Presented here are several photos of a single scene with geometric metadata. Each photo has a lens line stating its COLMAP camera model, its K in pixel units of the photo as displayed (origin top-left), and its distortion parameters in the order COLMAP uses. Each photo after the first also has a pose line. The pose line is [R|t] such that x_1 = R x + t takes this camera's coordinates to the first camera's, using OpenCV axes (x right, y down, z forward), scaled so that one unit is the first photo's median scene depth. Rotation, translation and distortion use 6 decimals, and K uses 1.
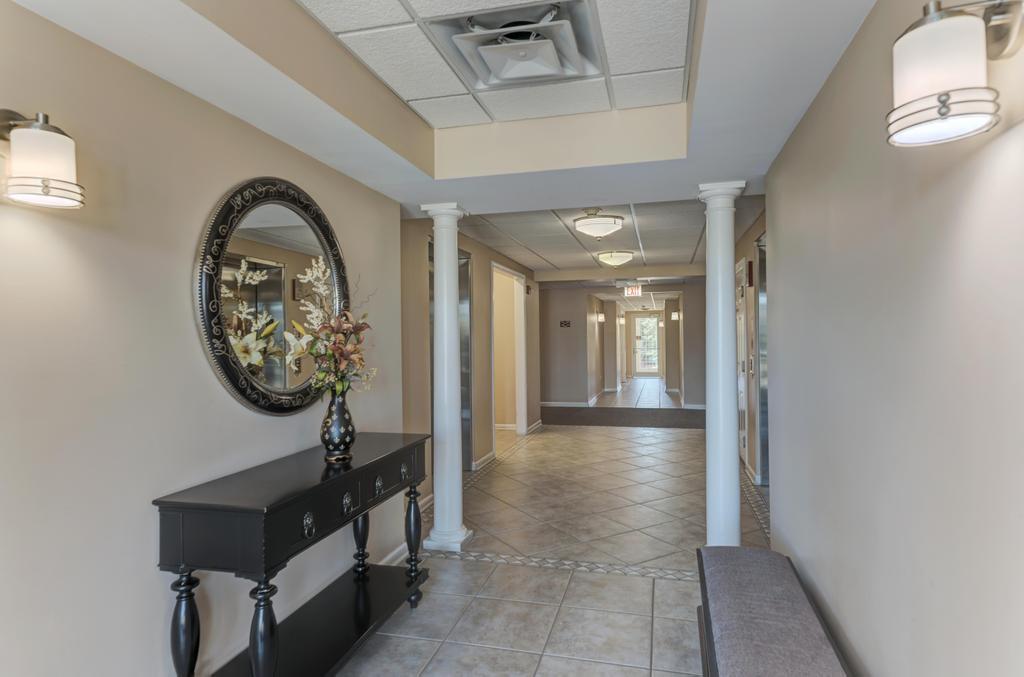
lens RADIAL K [[593.0, 0, 514.0], [0, 593.0, 335.6], [0, 0, 1]] dist [0.000708, 0.000024]
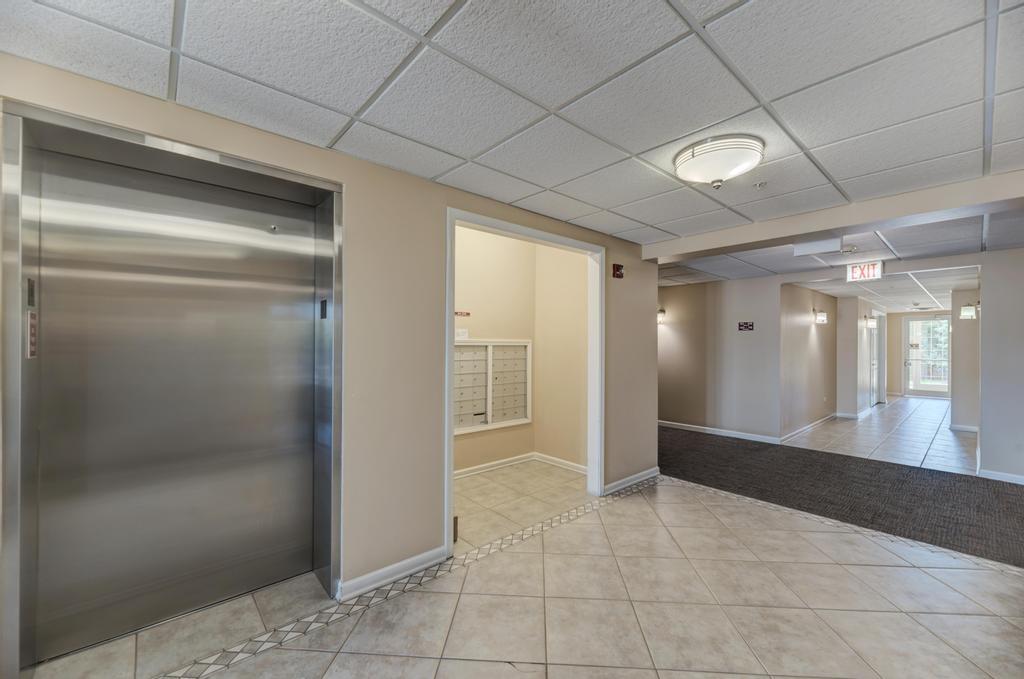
lens RADIAL K [[408.0, 0, 506.7], [0, 408.0, 346.6], [0, 0, 1]] dist [-0.002766, -0.000421]
pose [[0.818215, 0.019632, -0.574577, 0.119680], [-0.009844, 0.999749, 0.020142, -0.001839], [0.574828, -0.010825, 0.818203, 0.372573]]
